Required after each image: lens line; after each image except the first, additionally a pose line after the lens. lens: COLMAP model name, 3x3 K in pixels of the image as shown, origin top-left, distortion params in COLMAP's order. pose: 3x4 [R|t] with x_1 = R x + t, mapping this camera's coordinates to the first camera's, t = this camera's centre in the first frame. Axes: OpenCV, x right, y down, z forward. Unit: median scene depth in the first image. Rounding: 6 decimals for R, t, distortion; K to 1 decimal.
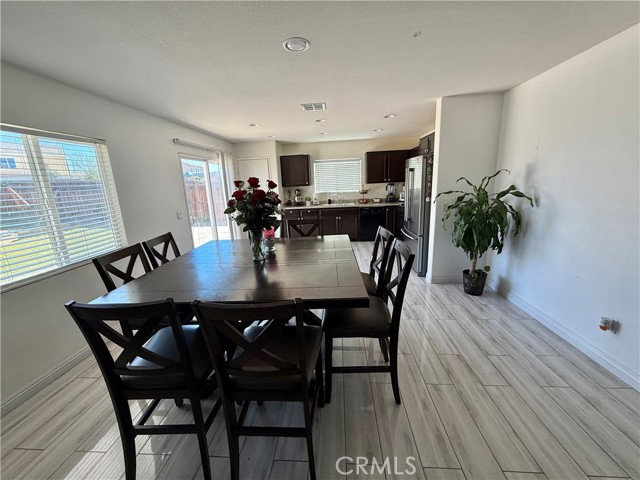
lens RADIAL K [[254.8, 0, 317.4], [0, 254.8, 238.4], [0, 0, 1]] dist [0.006018, -0.000029]
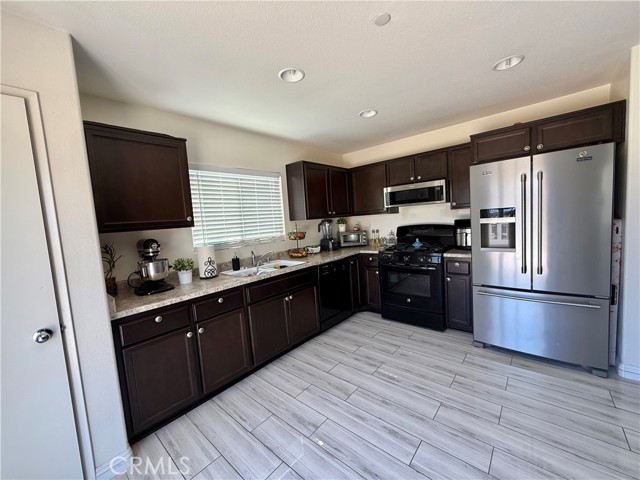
lens RADIAL K [[254.8, 0, 317.4], [0, 254.8, 238.4], [0, 0, 1]] dist [0.006018, -0.000029]
pose [[0.612341, -0.060593, 0.788269, -0.199047], [0.216168, 0.971896, -0.093215, -0.119184], [-0.760467, 0.227477, 0.608230, 0.650677]]
